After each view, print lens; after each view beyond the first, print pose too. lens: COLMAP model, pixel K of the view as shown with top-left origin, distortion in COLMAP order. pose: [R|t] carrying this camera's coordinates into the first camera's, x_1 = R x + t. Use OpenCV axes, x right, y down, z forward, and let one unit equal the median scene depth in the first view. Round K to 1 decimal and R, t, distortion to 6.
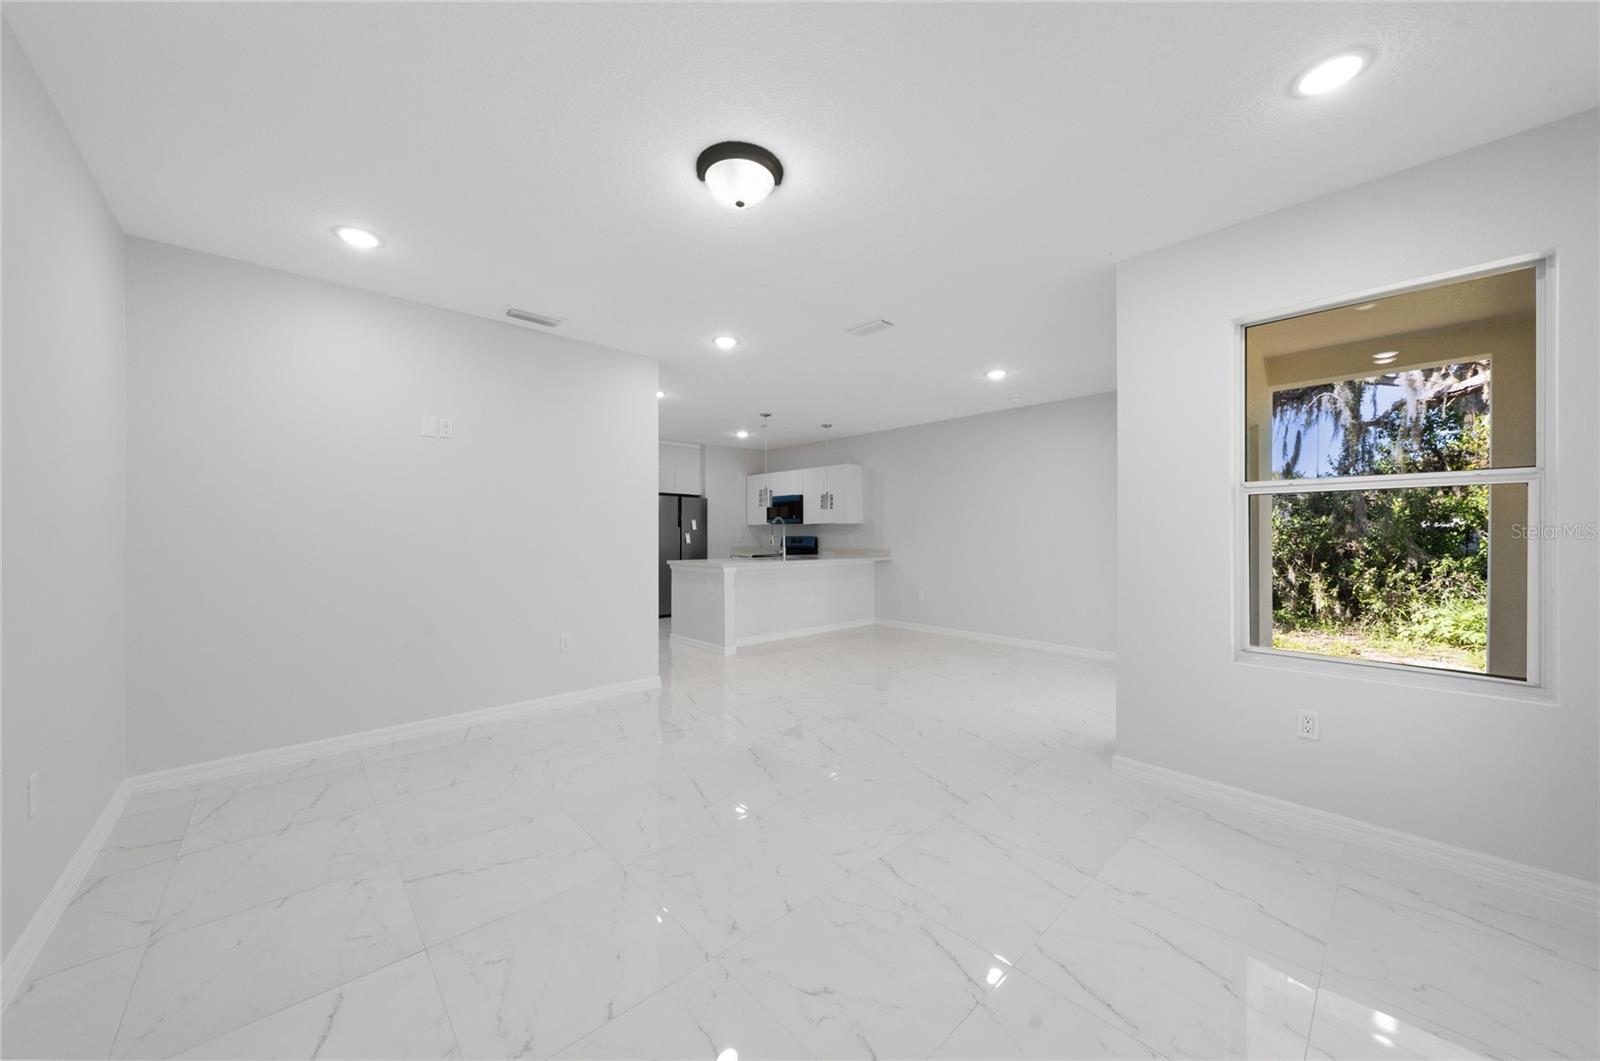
lens RADIAL K [[552.2, 0, 807.0], [0, 552.2, 532.3], [0, 0, 1]] dist [-0.000137, 0.000330]
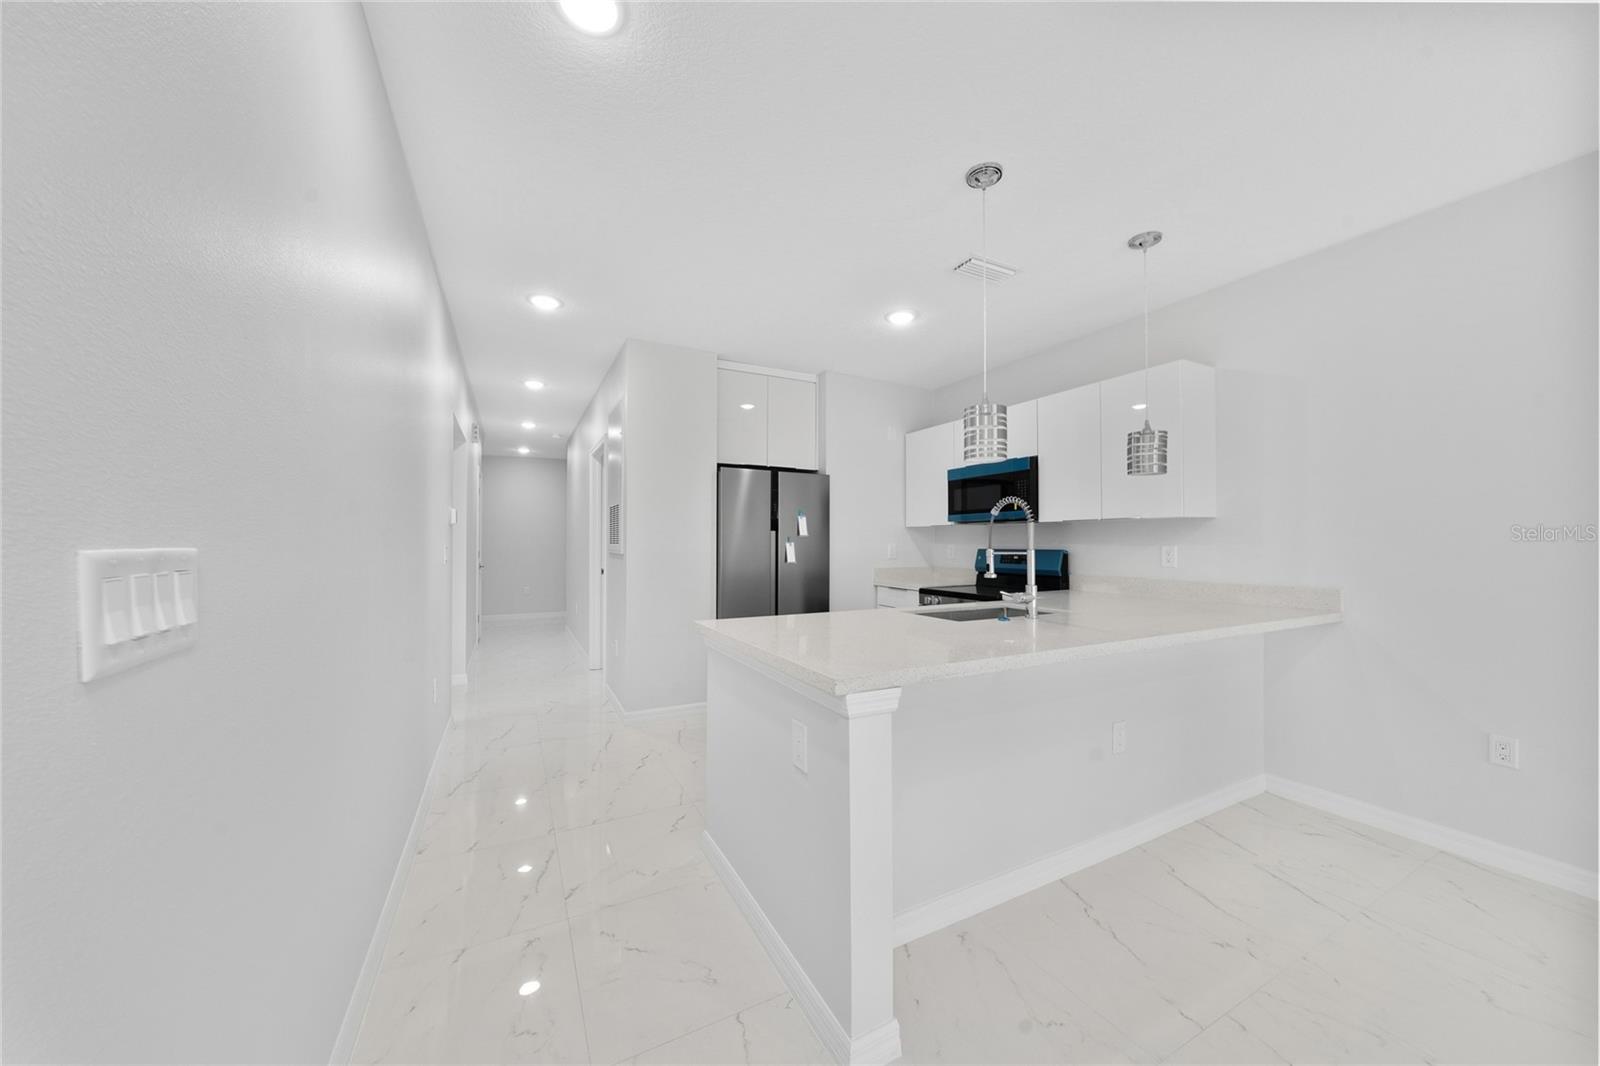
lens RADIAL K [[552.2, 0, 804.3], [0, 552.2, 540.0], [0, 0, 1]] dist [-0.000137, 0.000330]
pose [[0.965530, -0.001565, -0.260288, -0.070532], [0.000282, 0.999988, -0.004966, 0.001533], [0.260293, 0.004722, 0.965518, 0.508271]]
